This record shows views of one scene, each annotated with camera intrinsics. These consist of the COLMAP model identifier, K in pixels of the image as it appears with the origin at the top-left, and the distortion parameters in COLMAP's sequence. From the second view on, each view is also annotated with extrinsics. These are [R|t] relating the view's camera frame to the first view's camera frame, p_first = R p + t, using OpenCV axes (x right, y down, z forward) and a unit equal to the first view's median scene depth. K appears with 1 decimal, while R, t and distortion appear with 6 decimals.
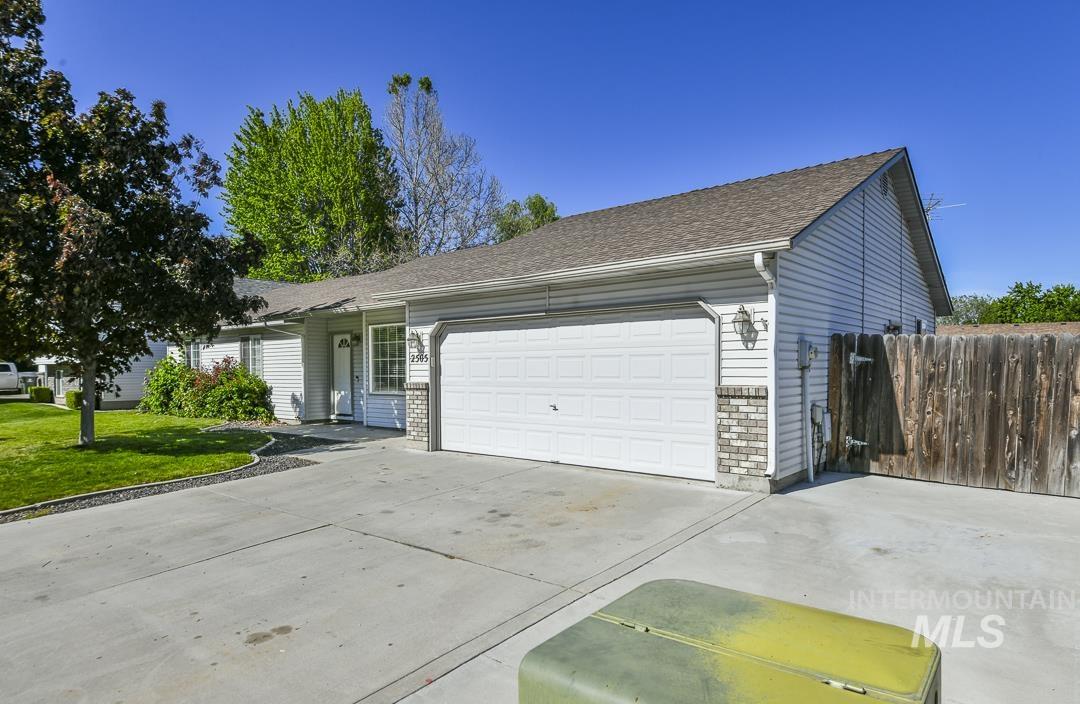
lens RADIAL K [[636.0, 0, 537.9], [0, 636.0, 389.6], [0, 0, 1]] dist [0.001014, 0.000263]
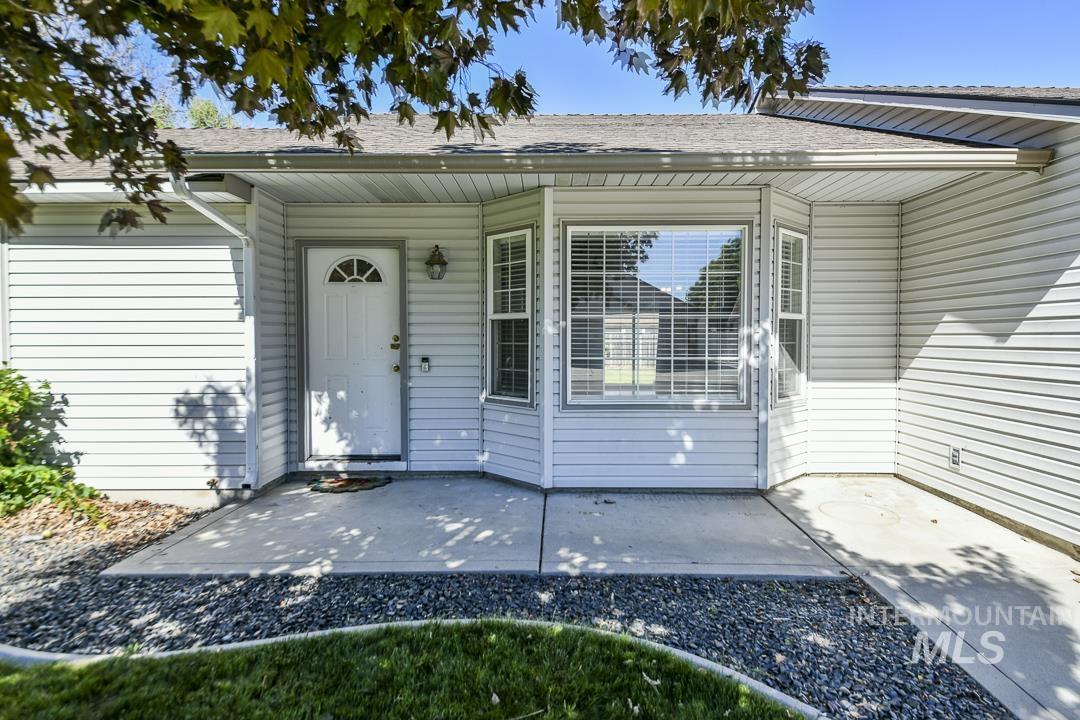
lens RADIAL K [[601.4, 0, 535.9], [0, 601.4, 340.4], [0, 0, 1]] dist [0.076023, -0.073099]
pose [[0.779477, -0.001065, 0.626430, -0.448170], [0.013943, 0.999780, -0.015650, -0.023658], [-0.626275, 0.020933, 0.779321, 0.644625]]
